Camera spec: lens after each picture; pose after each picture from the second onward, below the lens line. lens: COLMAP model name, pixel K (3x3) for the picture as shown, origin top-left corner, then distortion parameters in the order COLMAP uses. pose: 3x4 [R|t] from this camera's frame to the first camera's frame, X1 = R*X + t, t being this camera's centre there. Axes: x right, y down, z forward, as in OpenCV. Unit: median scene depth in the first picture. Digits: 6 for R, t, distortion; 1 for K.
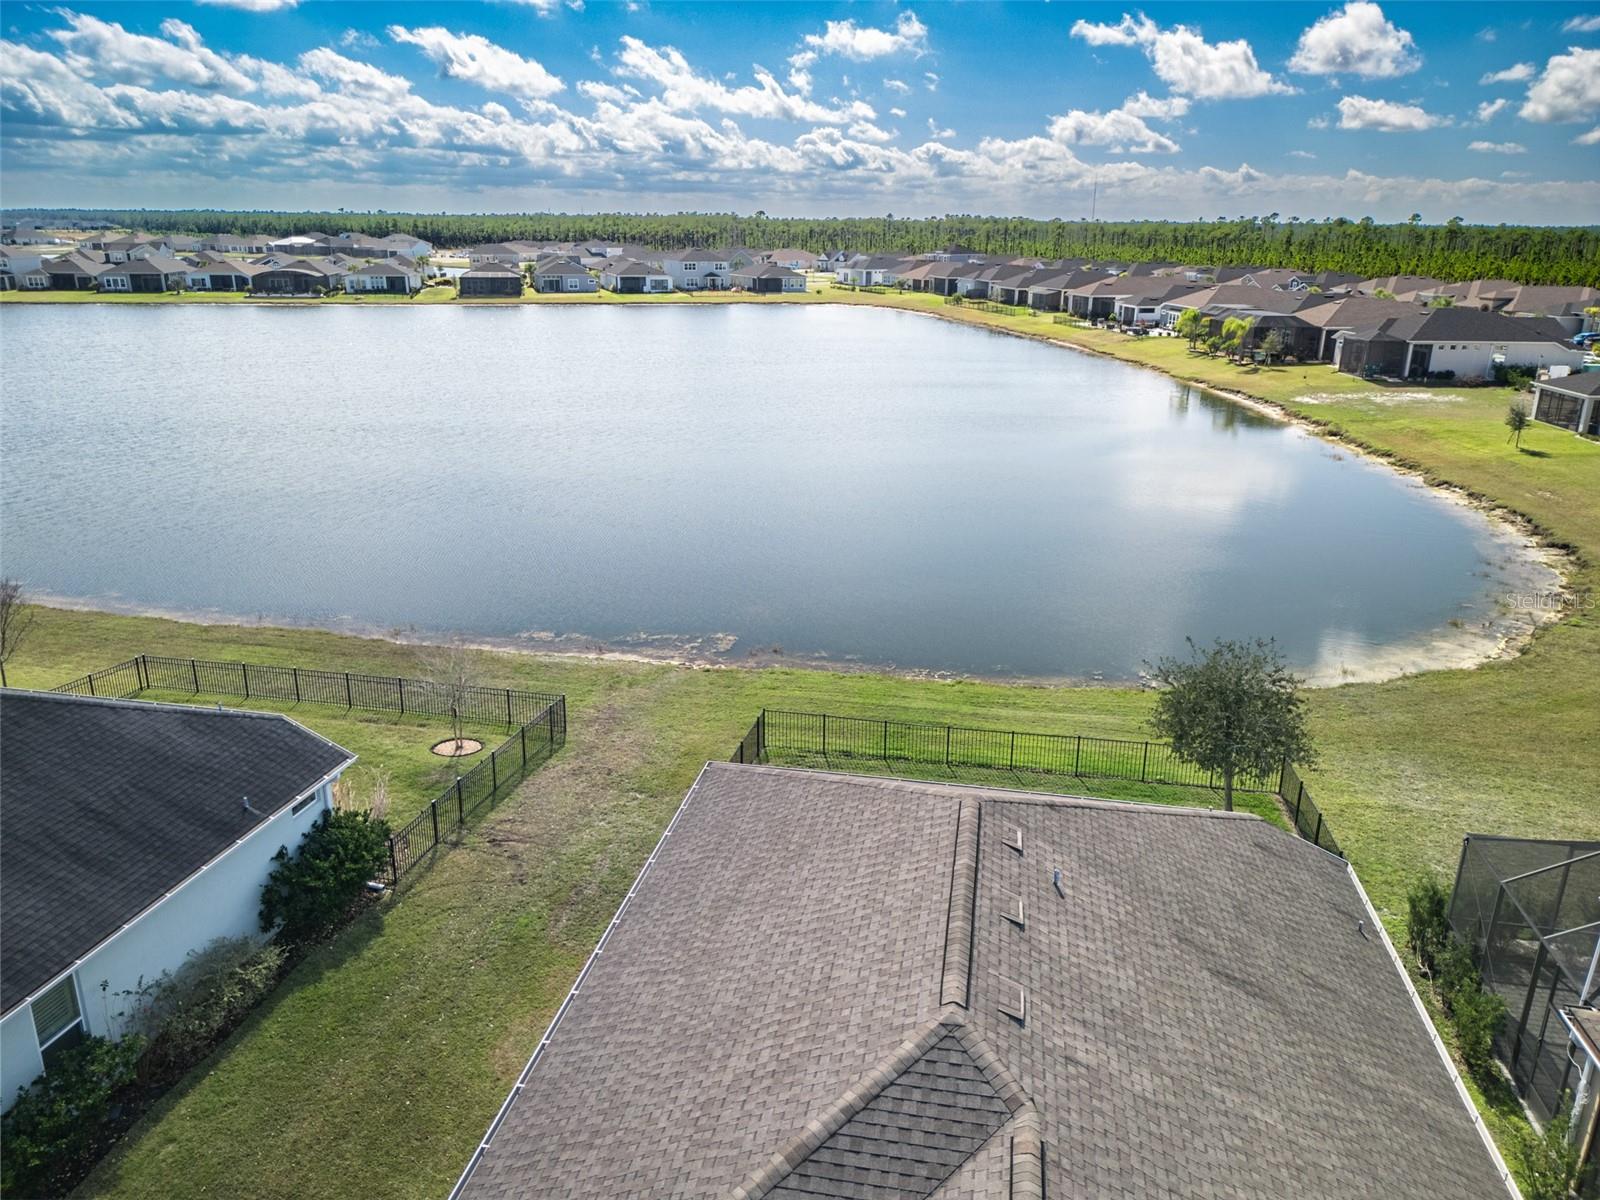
lens RADIAL K [[1144.8, 0, 800.0], [0, 1144.8, 600.0], [0, 0, 1]] dist [-0.000134, -0.039251]
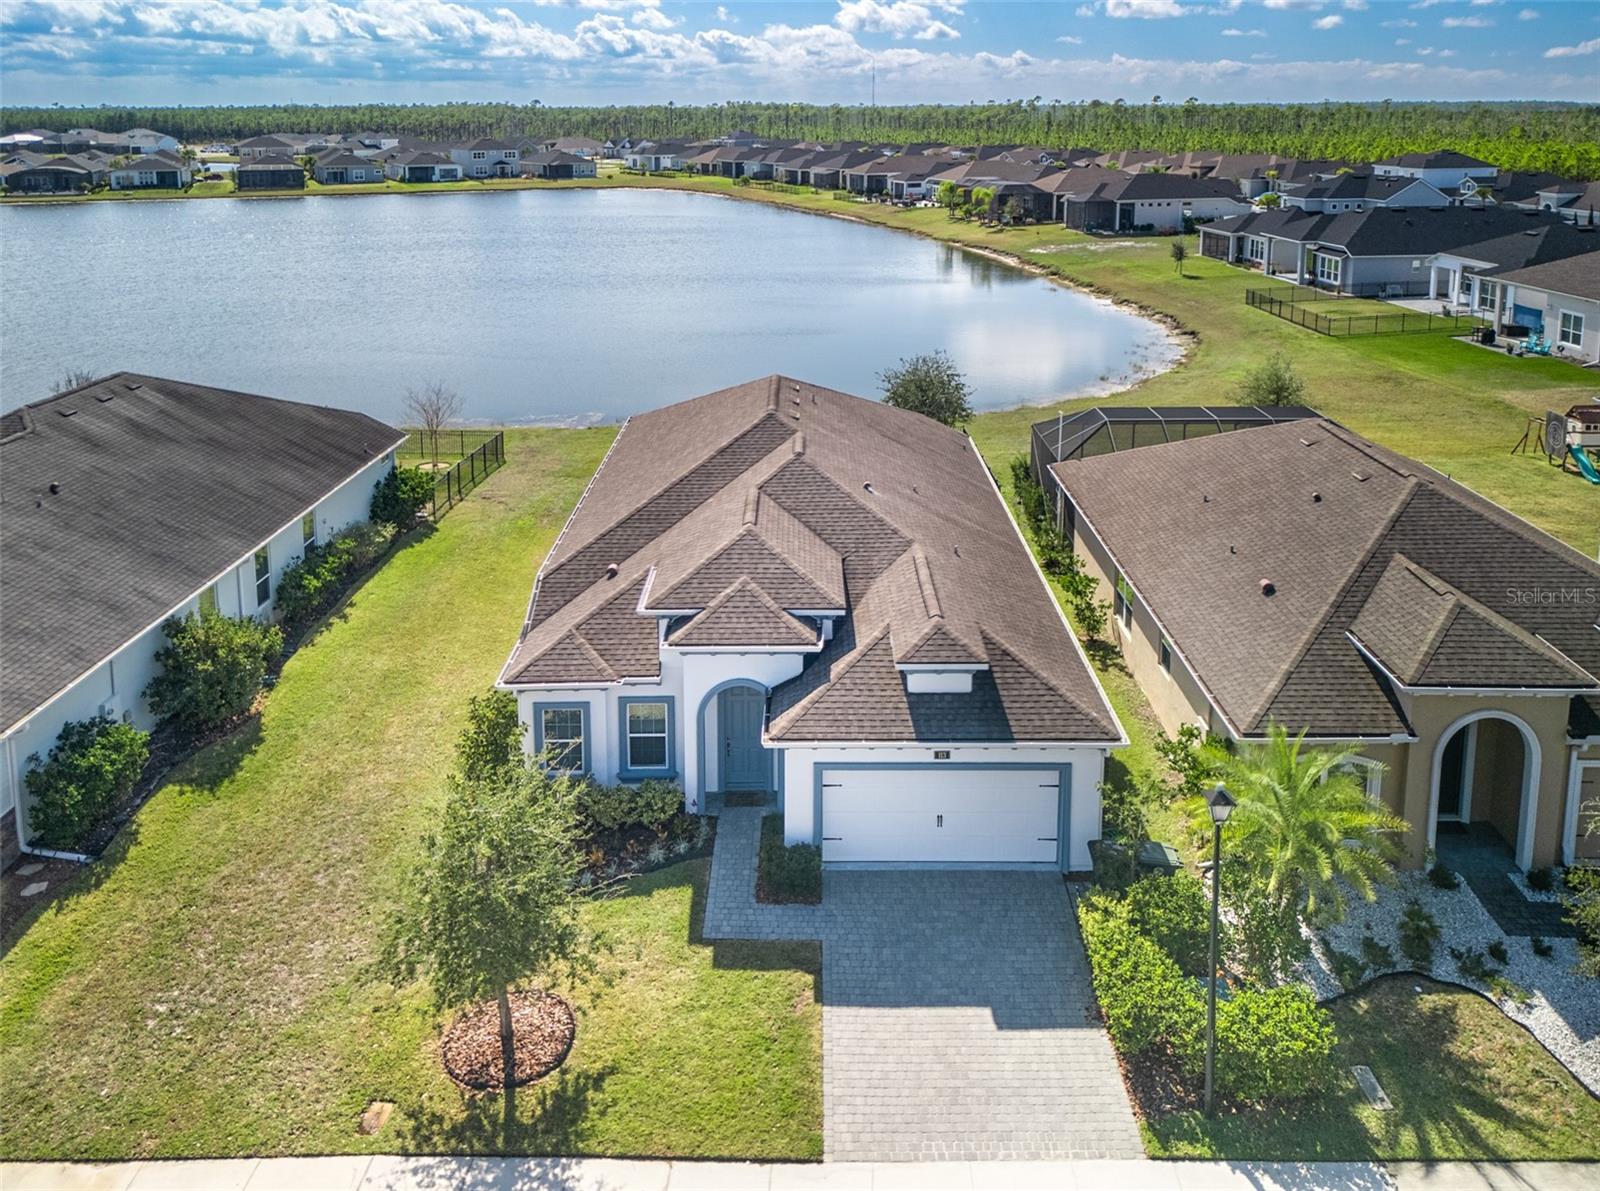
lens RADIAL K [[1994.9, 0, 800.0], [0, 1994.9, 595.5], [0, 0, 1]] dist [0.017366, -0.240435]
pose [[0.985841, -0.050571, 0.159873, -0.120737], [0.062434, 0.995586, -0.070070, 0.240194], [-0.155624, 0.079059, 0.984648, -0.758561]]
